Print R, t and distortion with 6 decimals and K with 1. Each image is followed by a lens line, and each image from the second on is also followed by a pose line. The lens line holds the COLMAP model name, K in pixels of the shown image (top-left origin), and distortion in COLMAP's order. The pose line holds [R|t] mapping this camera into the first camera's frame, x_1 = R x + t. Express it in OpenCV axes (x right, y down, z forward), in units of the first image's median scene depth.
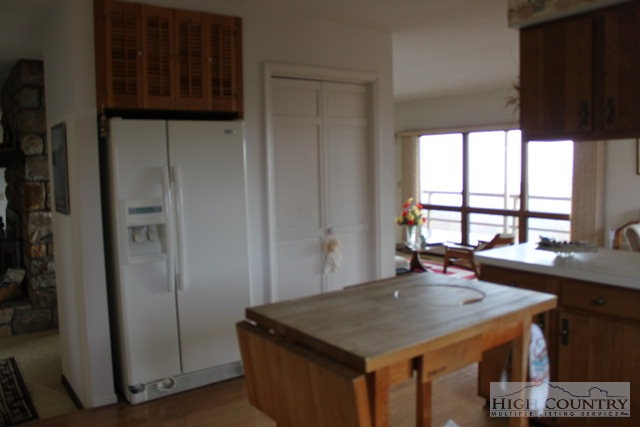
lens RADIAL K [[539.6, 0, 320.0], [0, 539.6, 213.5], [0, 0, 1]] dist [-0.083630, 0.010831]
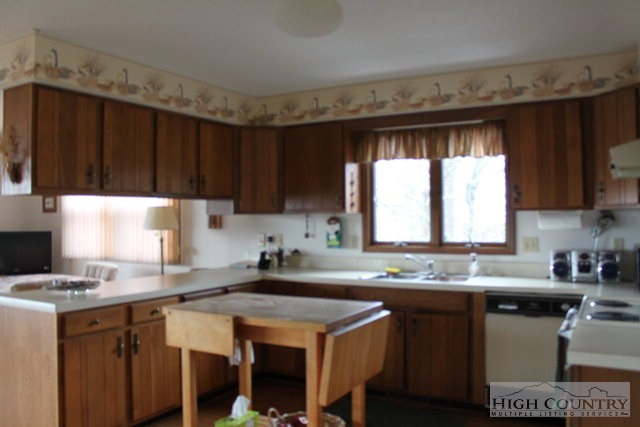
lens RADIAL K [[539.6, 0, 320.0], [0, 539.6, 213.5], [0, 0, 1]] dist [-0.083630, 0.010831]
pose [[-0.412835, 0.030321, 0.910301, -0.872520], [0.097226, 0.995202, 0.010945, -0.058904], [-0.905601, 0.093023, -0.413803, 1.049956]]
